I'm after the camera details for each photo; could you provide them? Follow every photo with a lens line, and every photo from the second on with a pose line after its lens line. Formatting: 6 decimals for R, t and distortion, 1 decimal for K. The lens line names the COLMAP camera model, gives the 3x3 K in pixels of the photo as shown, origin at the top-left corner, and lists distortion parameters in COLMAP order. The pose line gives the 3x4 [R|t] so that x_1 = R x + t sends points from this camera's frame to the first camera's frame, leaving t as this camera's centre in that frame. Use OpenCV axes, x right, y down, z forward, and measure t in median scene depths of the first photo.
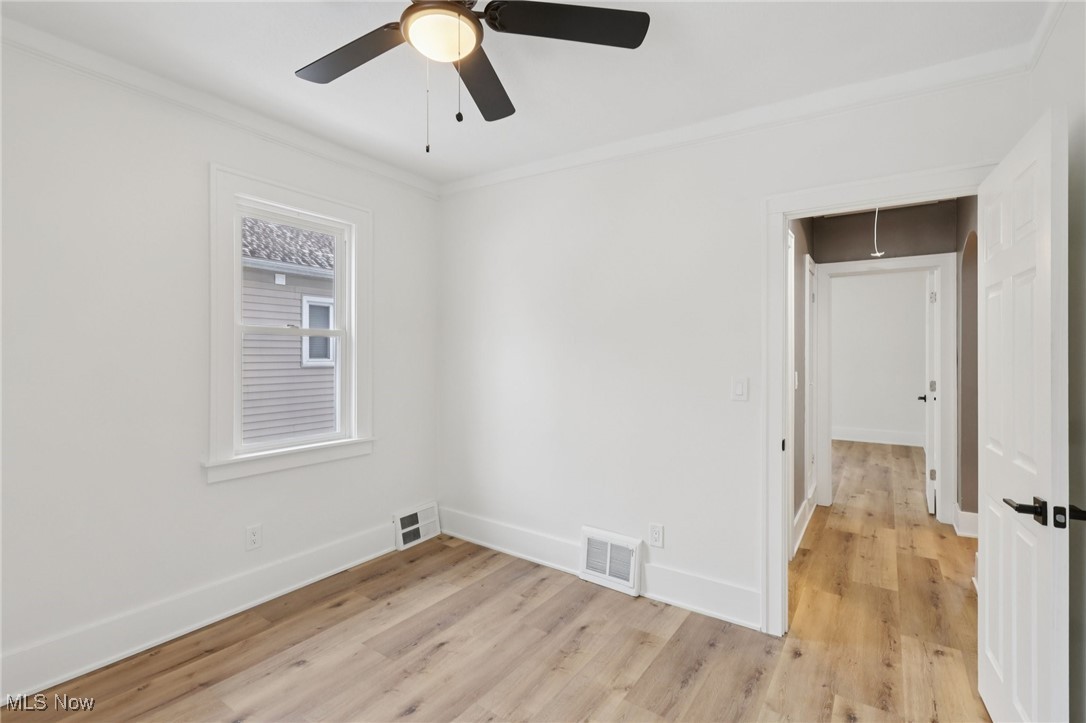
lens RADIAL K [[503.9, 0, 541.1], [0, 503.9, 358.4], [0, 0, 1]] dist [-0.000713, 0.000810]
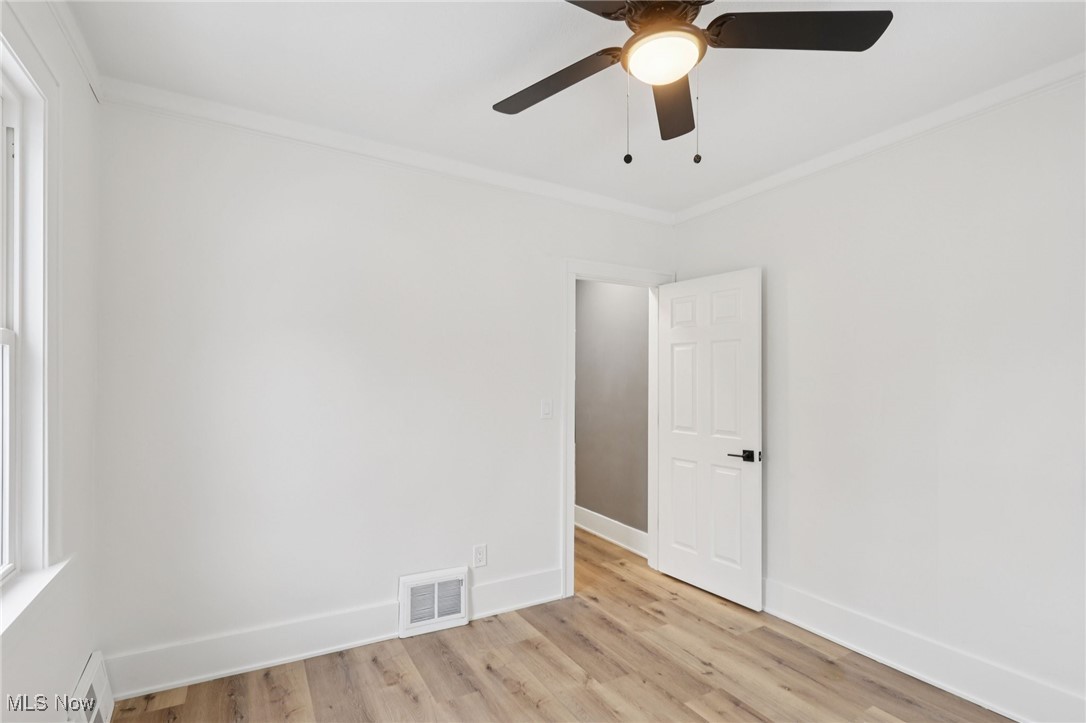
lens RADIAL K [[503.9, 0, 548.2], [0, 503.9, 376.9], [0, 0, 1]] dist [-0.000713, 0.000810]
pose [[0.426167, -0.000486, 0.904644, -0.654672], [-0.002305, 0.999996, 0.001623, -0.019603], [-0.904641, -0.002777, 0.426165, 0.435208]]
